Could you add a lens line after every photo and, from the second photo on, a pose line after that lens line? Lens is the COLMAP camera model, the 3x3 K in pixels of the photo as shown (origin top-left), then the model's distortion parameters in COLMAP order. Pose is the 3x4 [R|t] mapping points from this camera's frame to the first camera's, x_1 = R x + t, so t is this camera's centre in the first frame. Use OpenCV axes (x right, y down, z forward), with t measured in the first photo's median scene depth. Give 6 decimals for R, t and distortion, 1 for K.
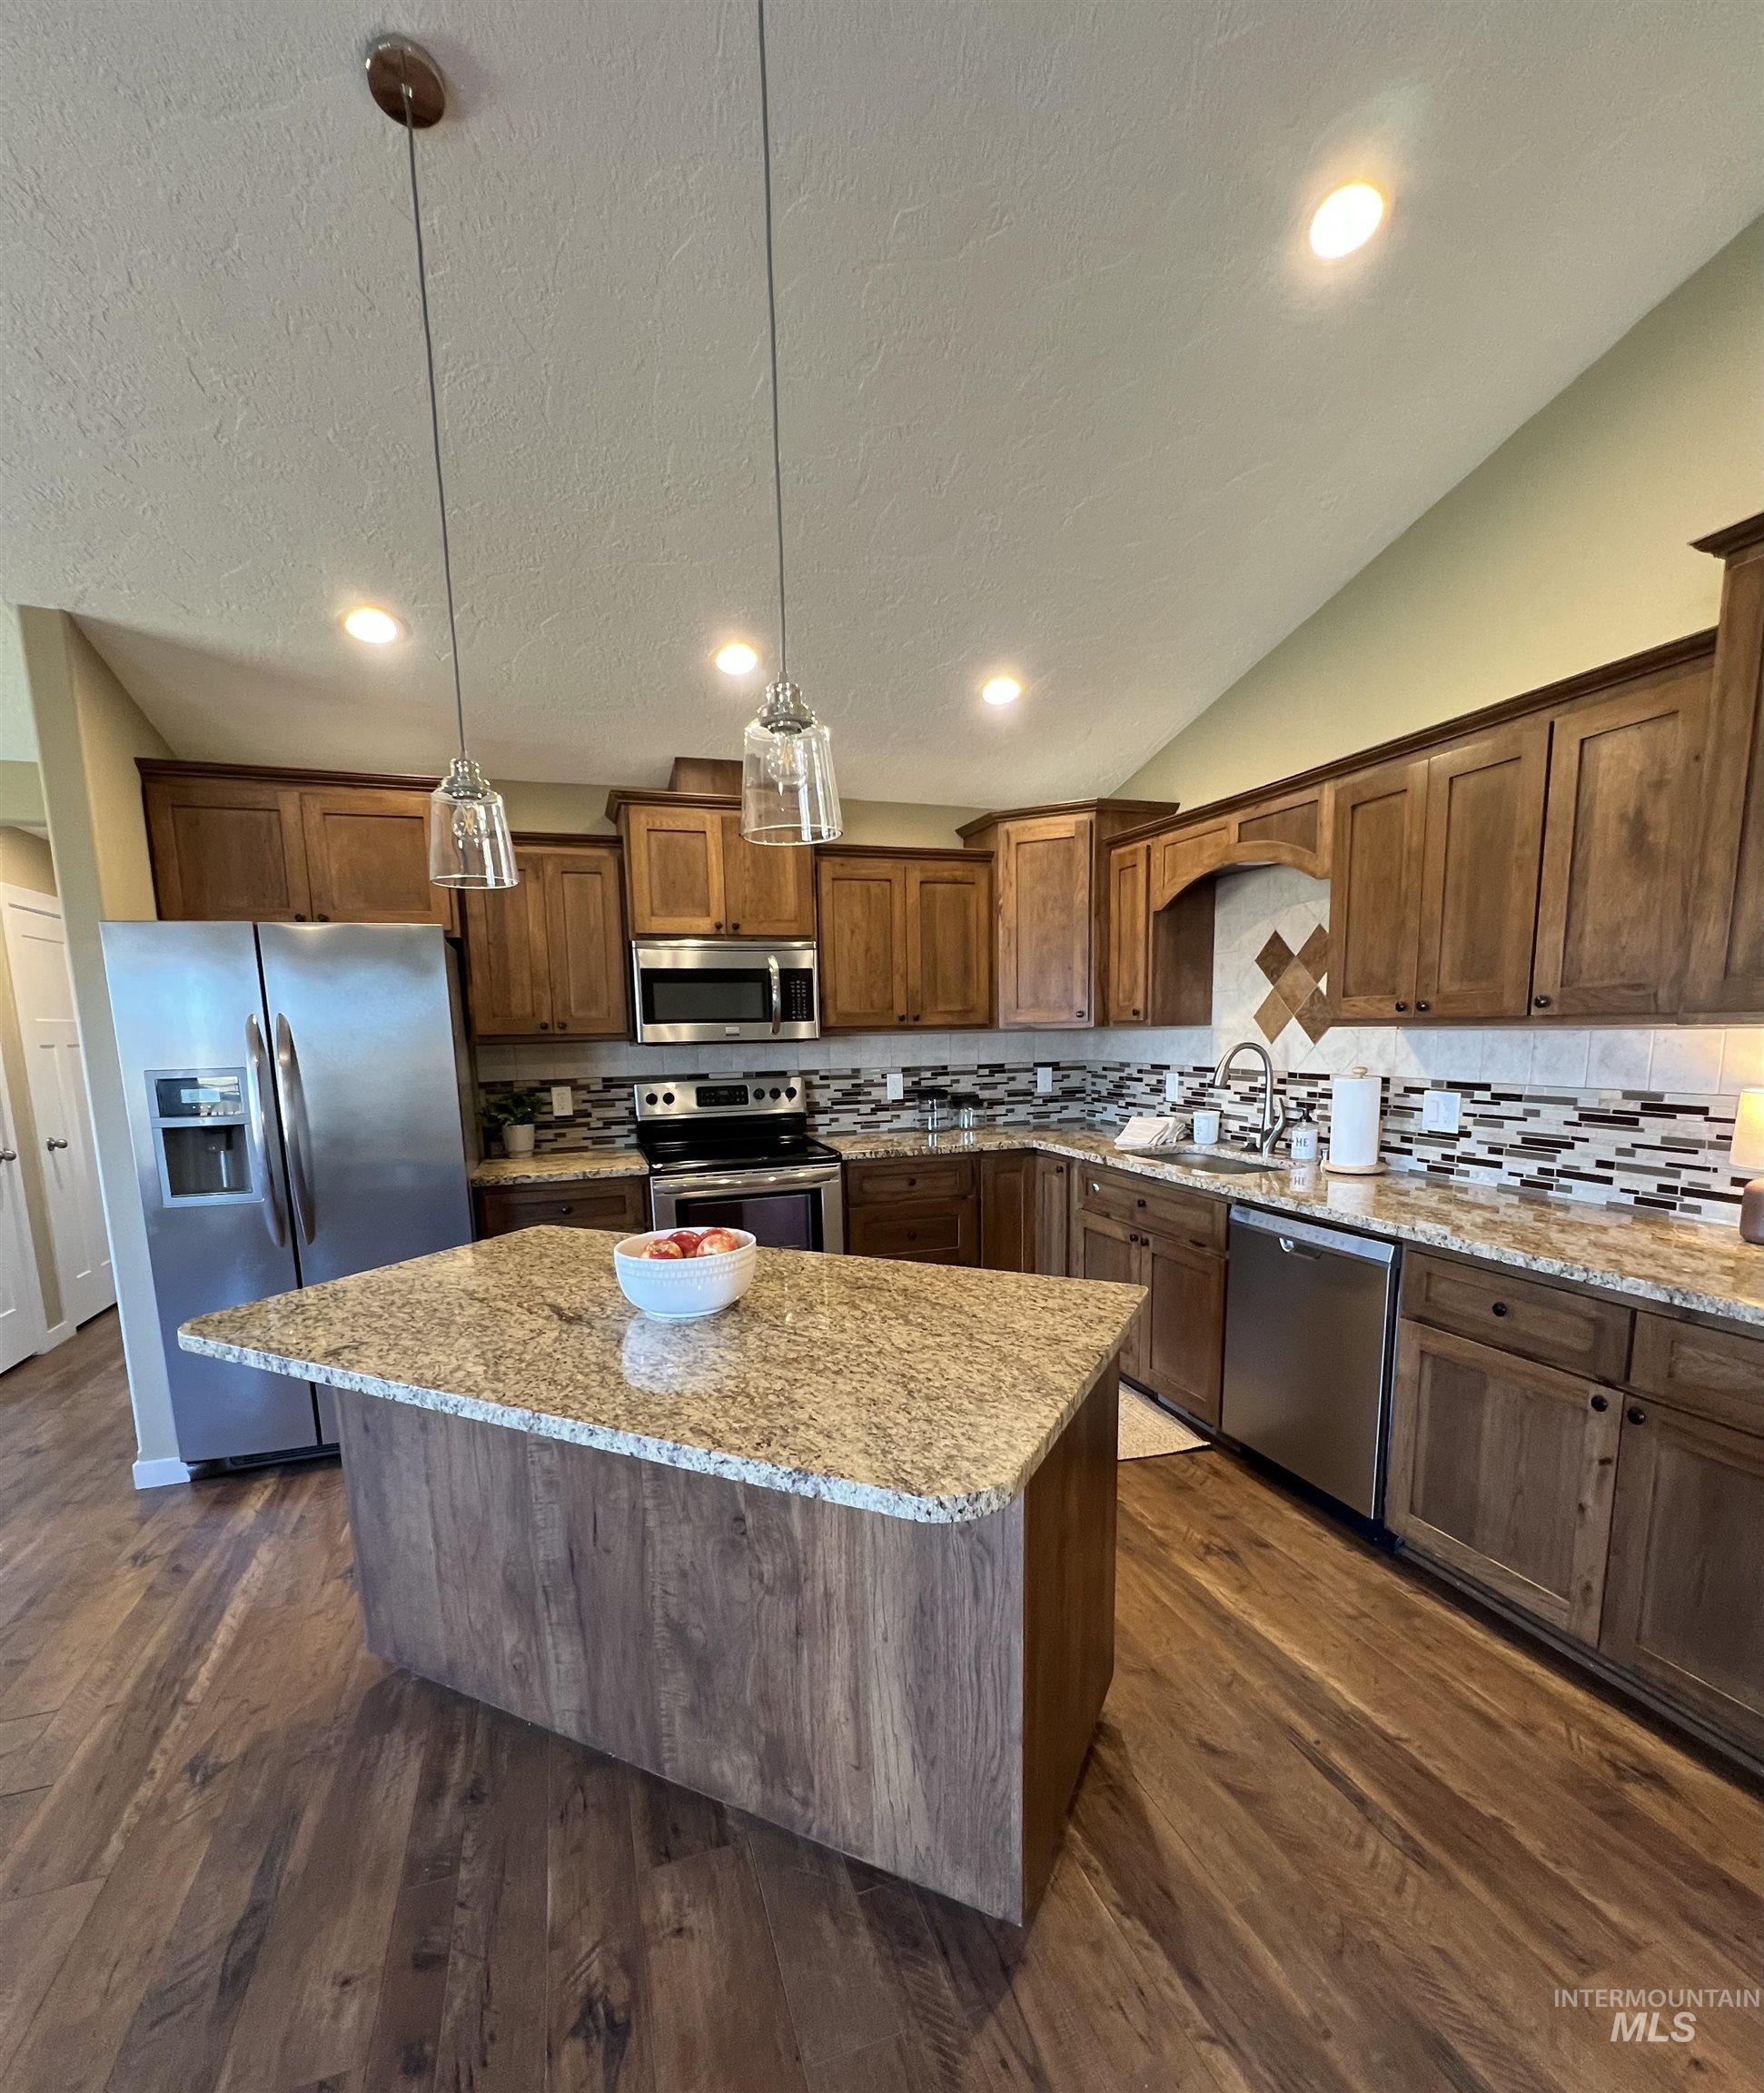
lens RADIAL K [[955.5, 0, 898.8], [0, 955.5, 1047.7], [0, 0, 1]] dist [-0.001552, -0.000306]
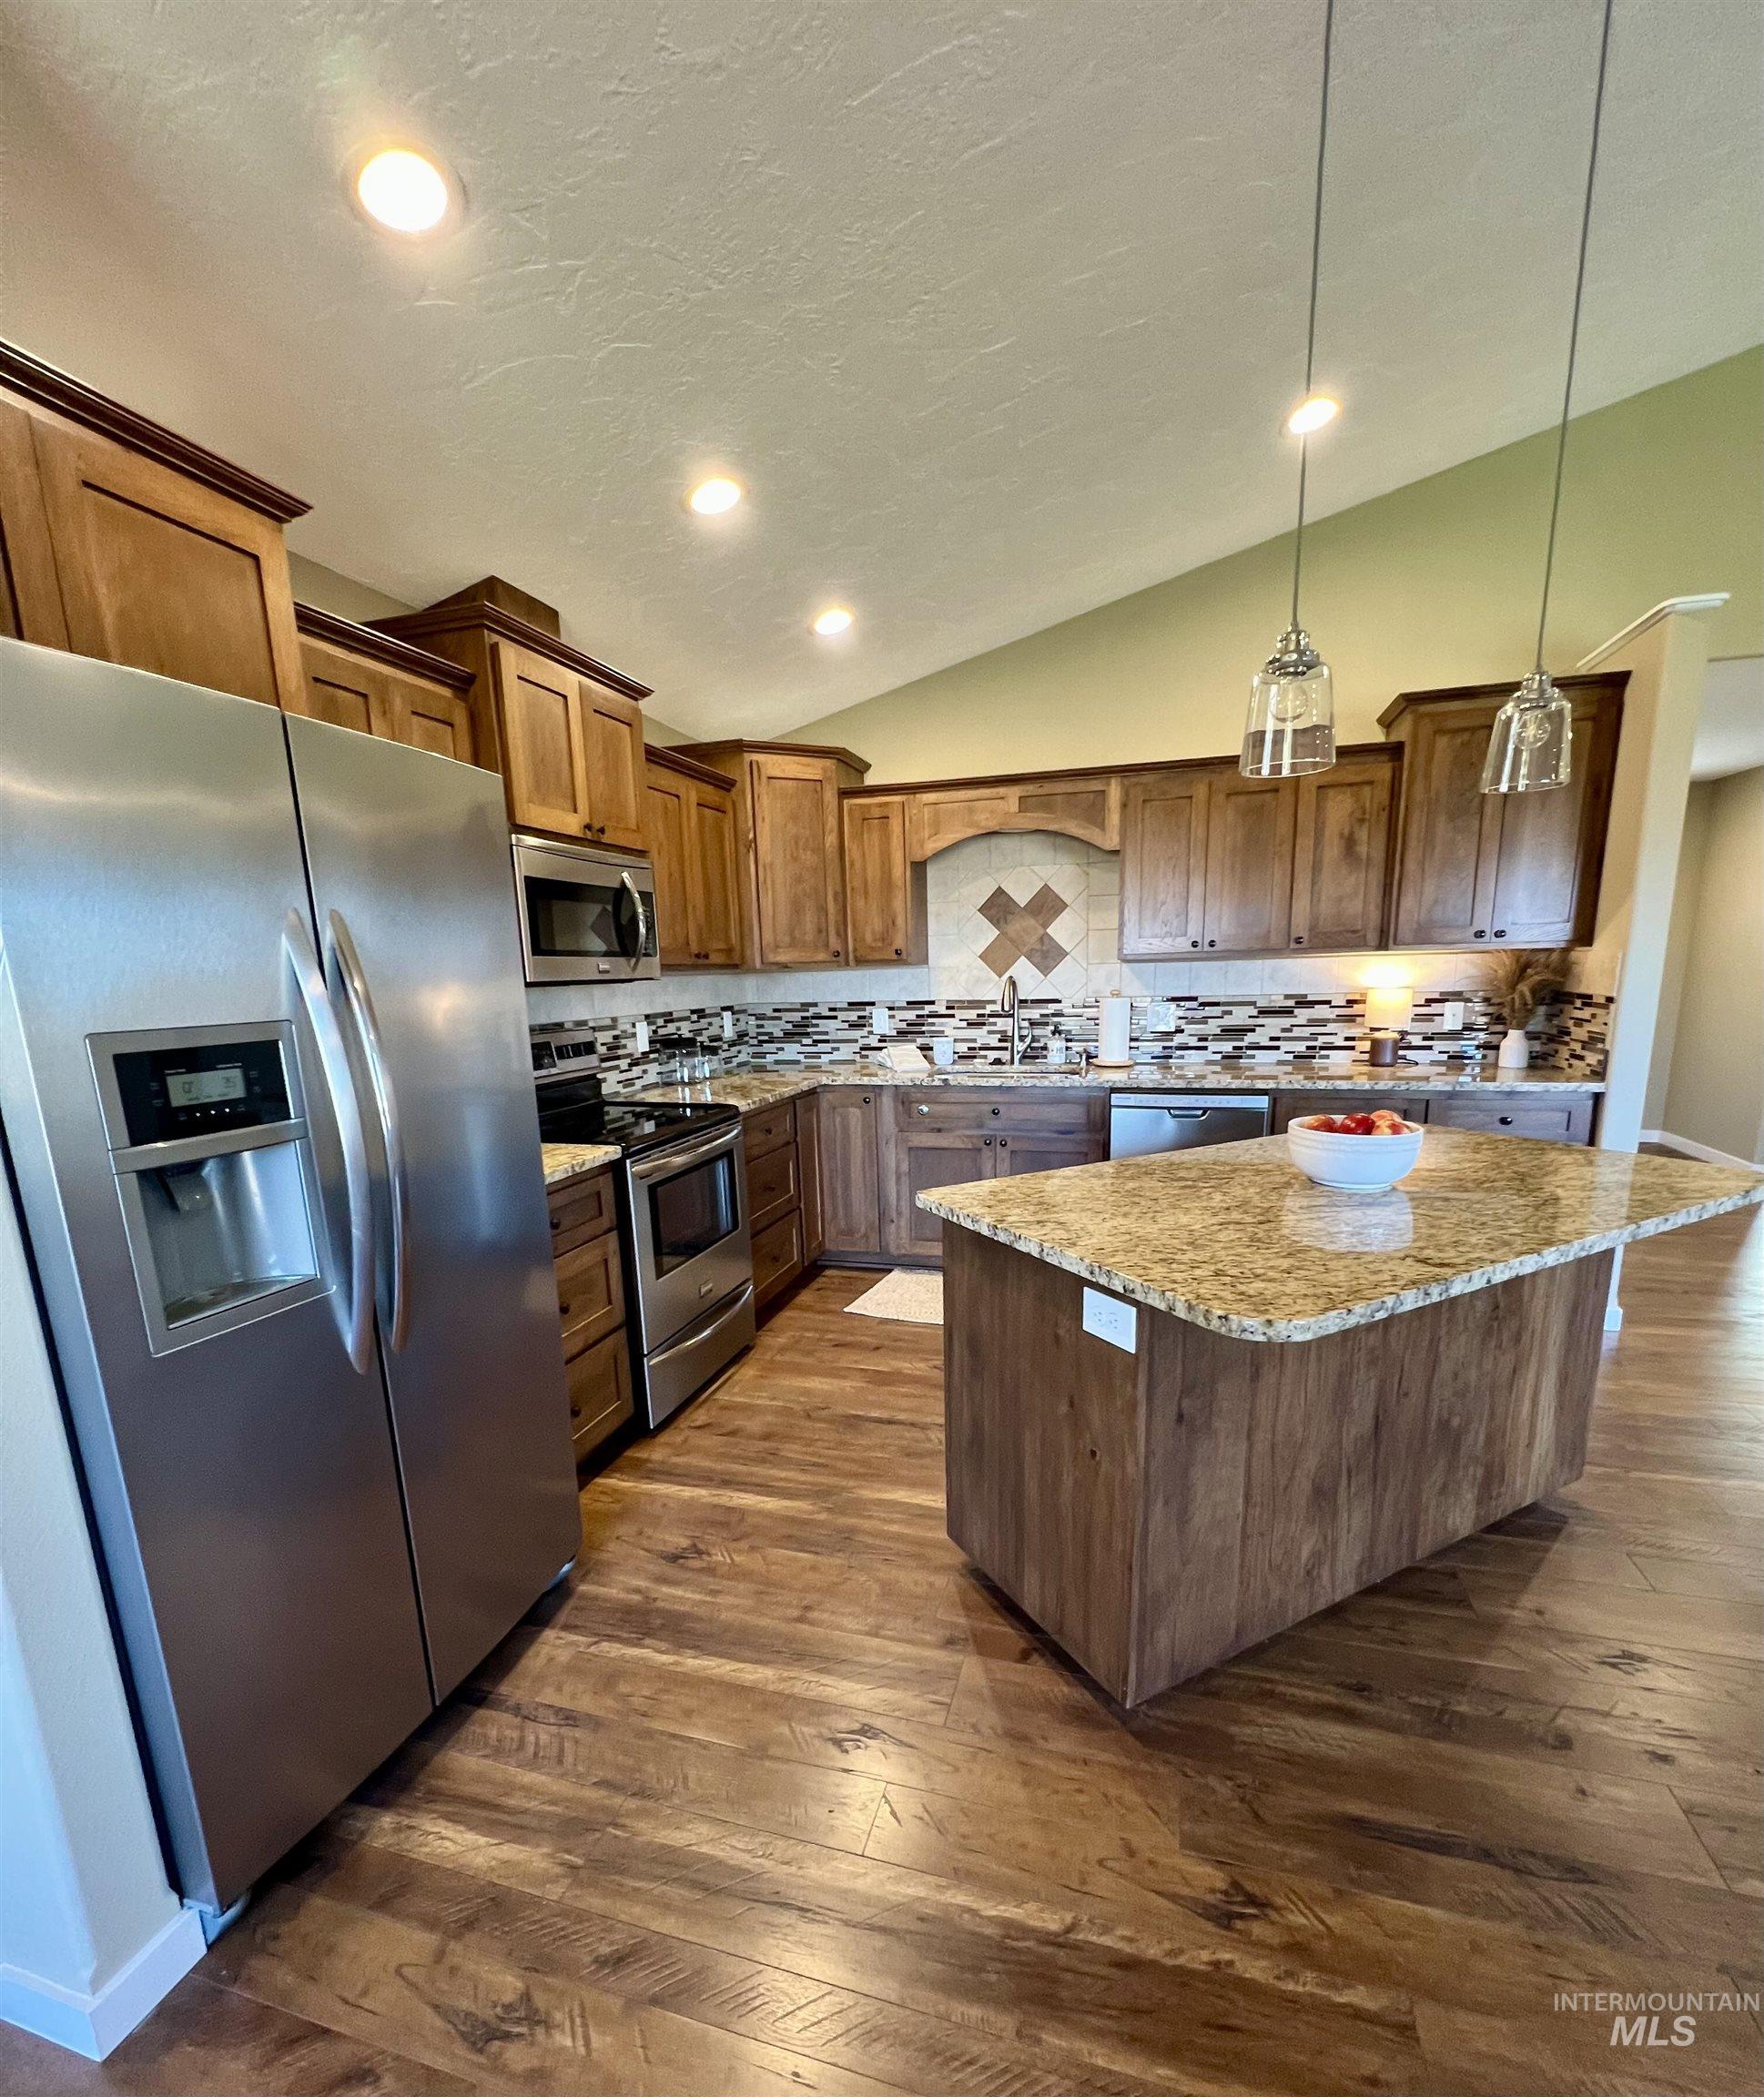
lens RADIAL K [[957.4, 0, 892.8], [0, 957.4, 1051.6], [0, 0, 1]] dist [-0.001552, -0.000306]
pose [[0.583059, -0.067102, 0.809654, -0.712783], [0.036614, 0.997741, 0.056323, 0.016710], [-0.811605, -0.003195, 0.584198, 0.383555]]
